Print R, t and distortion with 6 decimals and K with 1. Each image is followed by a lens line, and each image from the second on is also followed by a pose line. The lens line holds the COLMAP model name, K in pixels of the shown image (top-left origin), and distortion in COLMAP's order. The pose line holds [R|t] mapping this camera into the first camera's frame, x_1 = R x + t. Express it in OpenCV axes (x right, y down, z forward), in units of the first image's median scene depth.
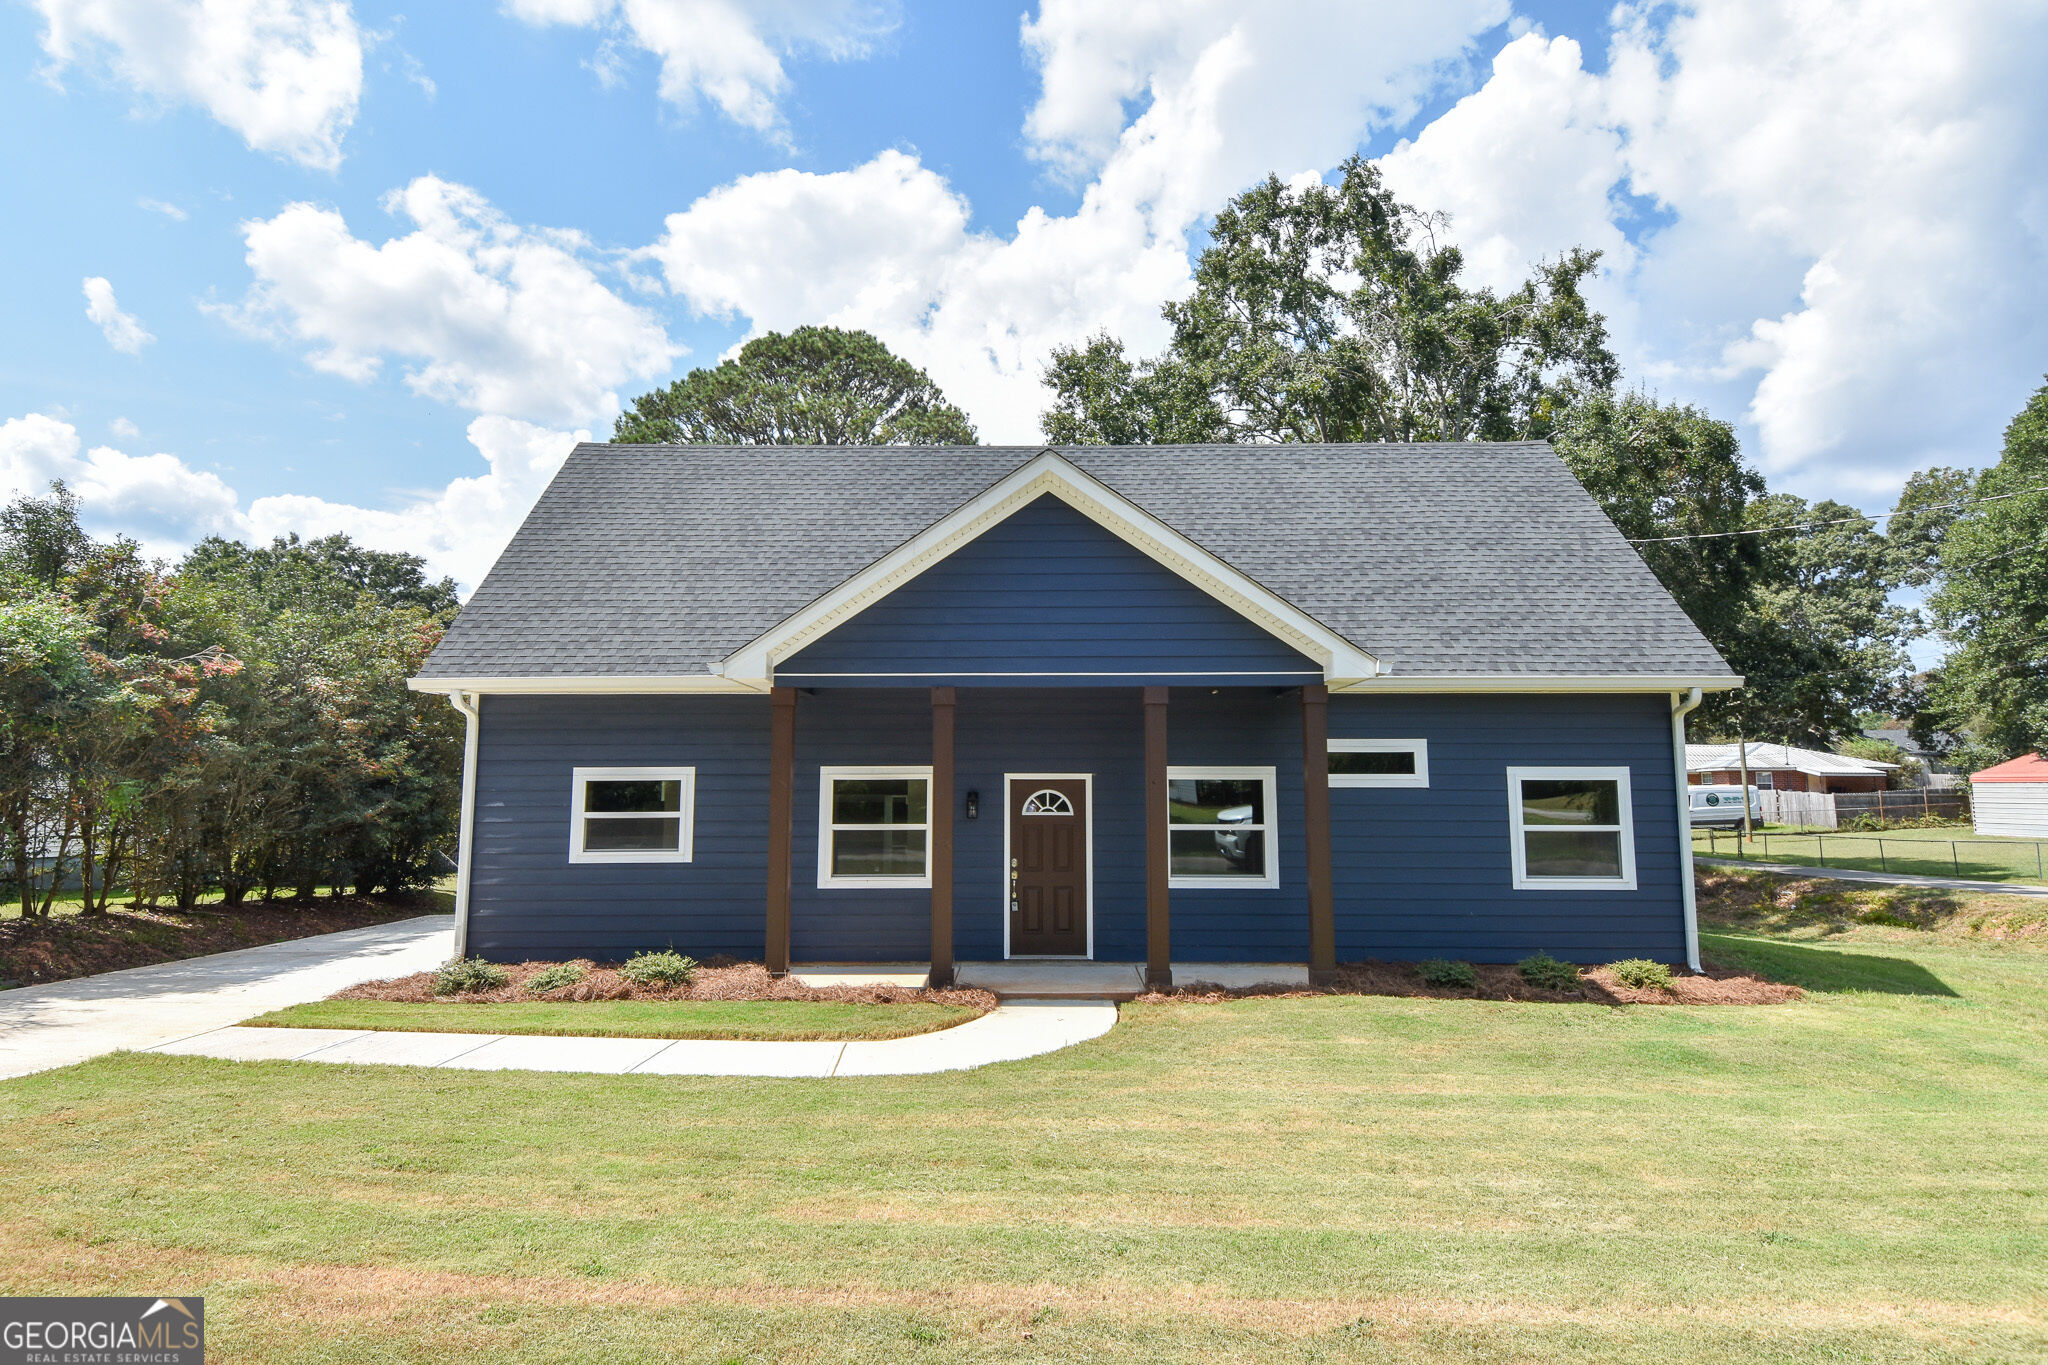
lens RADIAL K [[1033.1, 0, 1024.0], [0, 1033.1, 682.5], [0, 0, 1]] dist [0.040995, -0.038390]
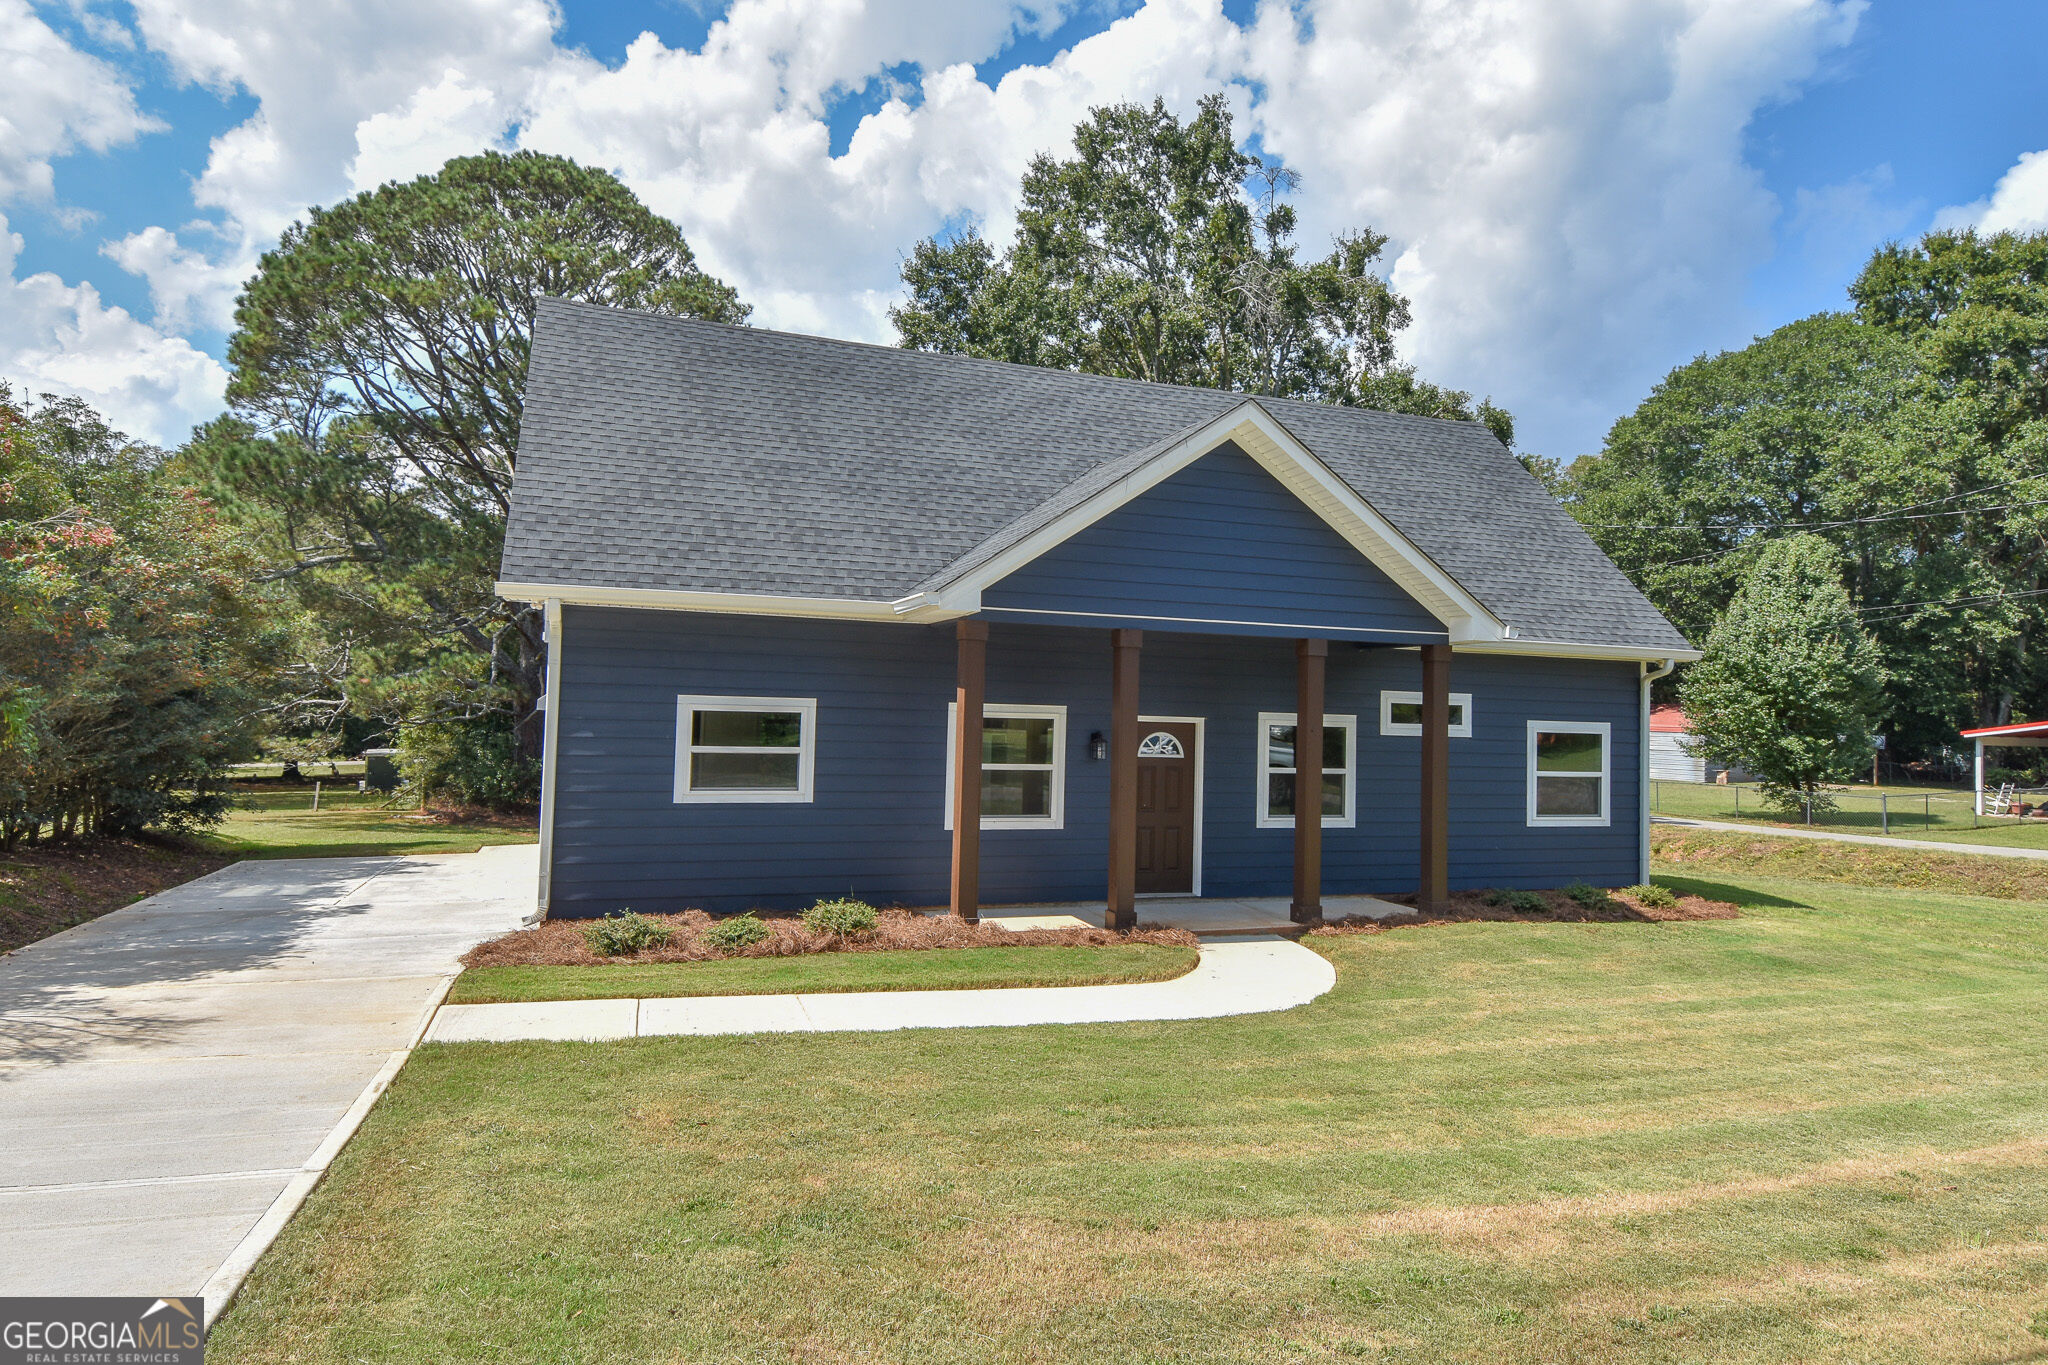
lens RADIAL K [[1097.4, 0, 1016.4], [0, 1097.4, 670.9], [0, 0, 1]] dist [0.045793, -0.050979]
pose [[0.946218, 0.039254, 0.321140, -0.466285], [-0.060411, 0.996591, 0.056180, -0.007491], [-0.317840, -0.072559, 0.945364, 0.034380]]
